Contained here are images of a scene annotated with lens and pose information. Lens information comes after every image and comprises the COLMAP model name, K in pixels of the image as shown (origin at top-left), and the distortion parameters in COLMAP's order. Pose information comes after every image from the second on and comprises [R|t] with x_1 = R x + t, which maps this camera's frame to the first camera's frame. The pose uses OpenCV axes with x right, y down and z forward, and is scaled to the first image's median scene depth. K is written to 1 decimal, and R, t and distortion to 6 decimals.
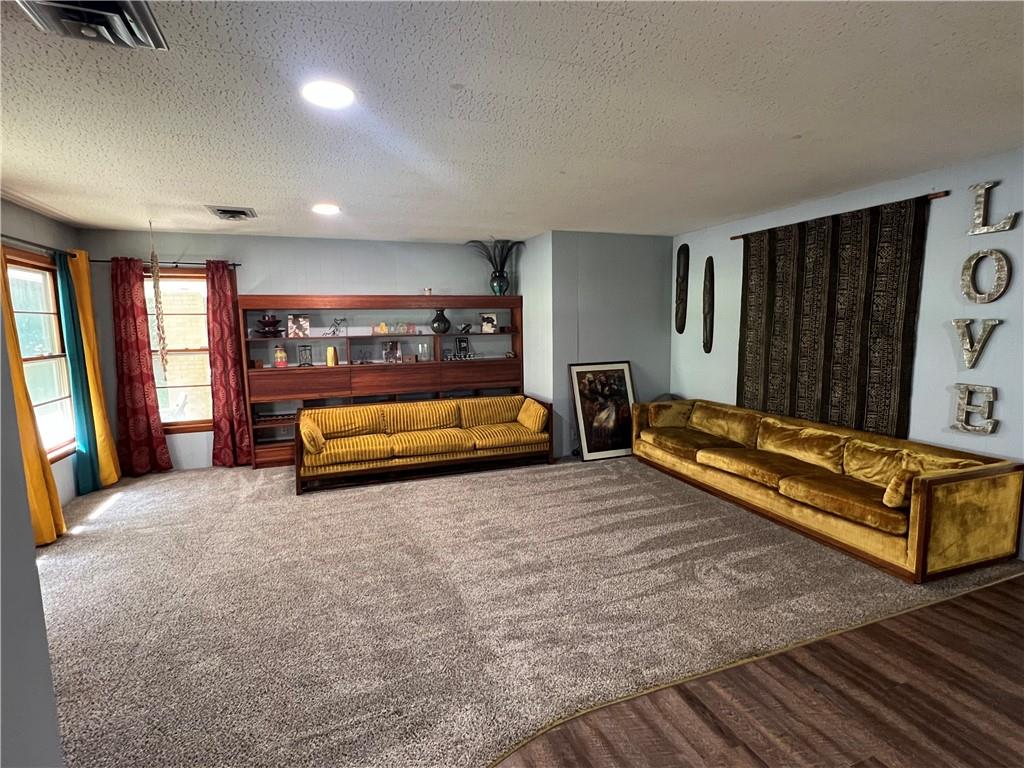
lens RADIAL K [[506.1, 0, 508.5], [0, 506.1, 386.7], [0, 0, 1]] dist [0.000039, -0.000238]
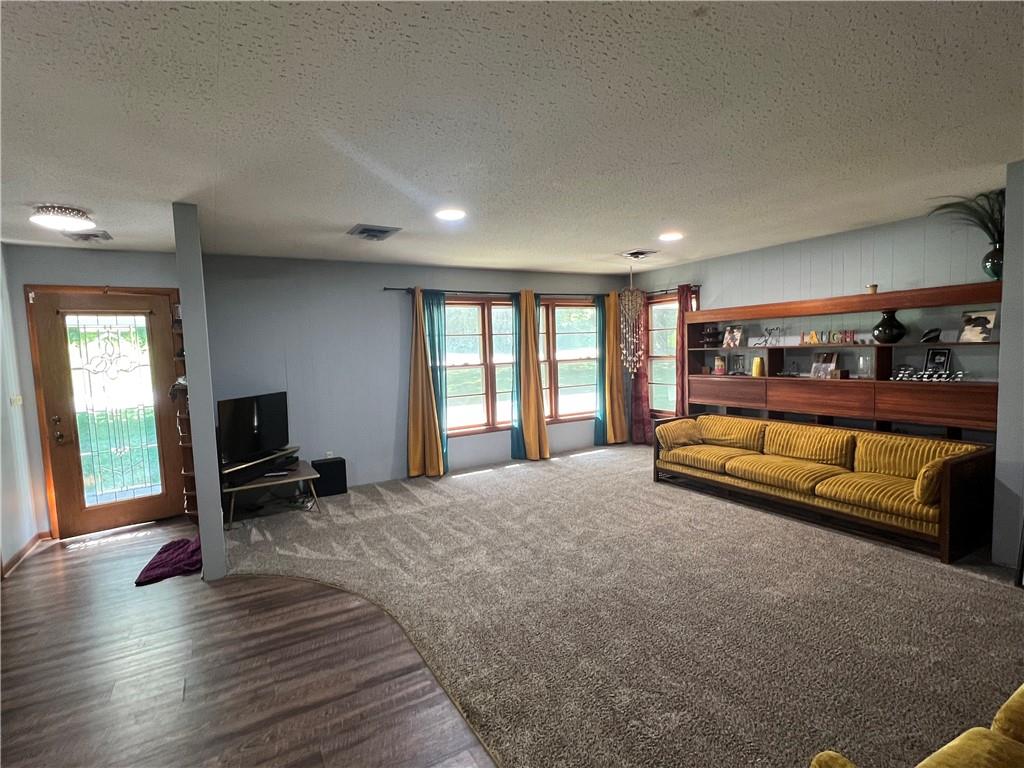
lens RADIAL K [[506.1, 0, 508.5], [0, 506.1, 386.7], [0, 0, 1]] dist [0.000039, -0.000238]
pose [[0.174030, 0.086154, -0.980964, 0.748705], [-0.087299, 0.993593, 0.071776, -0.069365], [0.980863, 0.073146, 0.180437, 0.484147]]
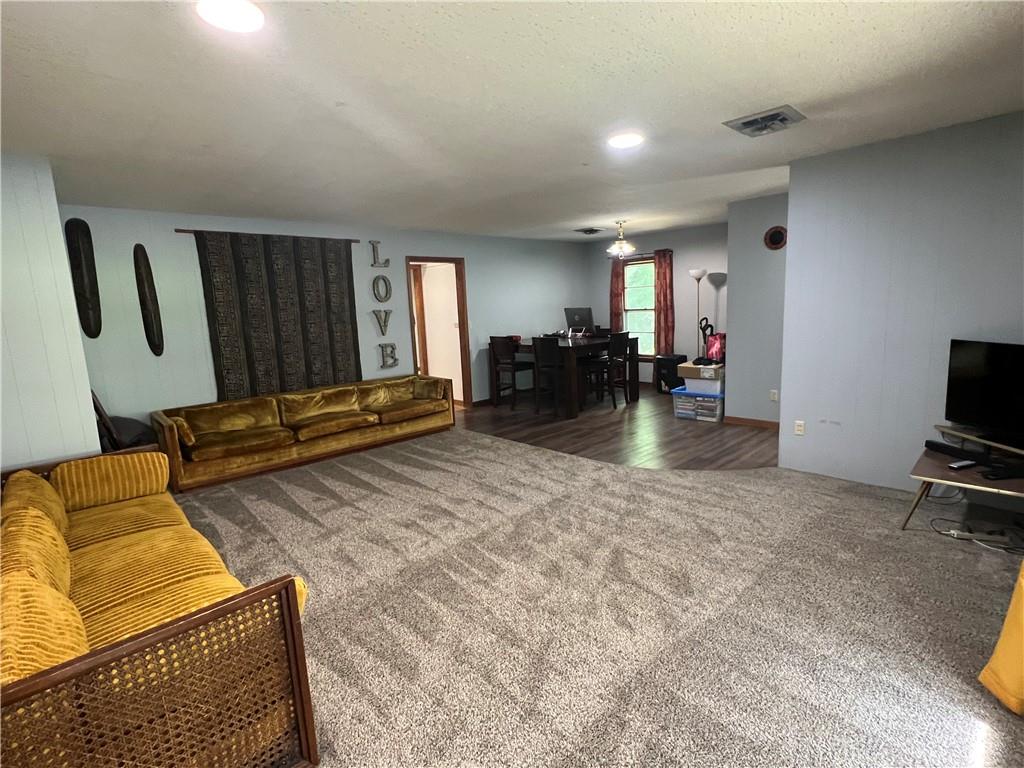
lens RADIAL K [[506.1, 0, 508.5], [0, 506.1, 386.7], [0, 0, 1]] dist [0.000039, -0.000238]
pose [[-0.394964, -0.114575, 0.911524, -0.872245], [0.164030, 0.967455, 0.192680, -0.113876], [-0.903934, 0.225619, -0.363316, 1.059488]]
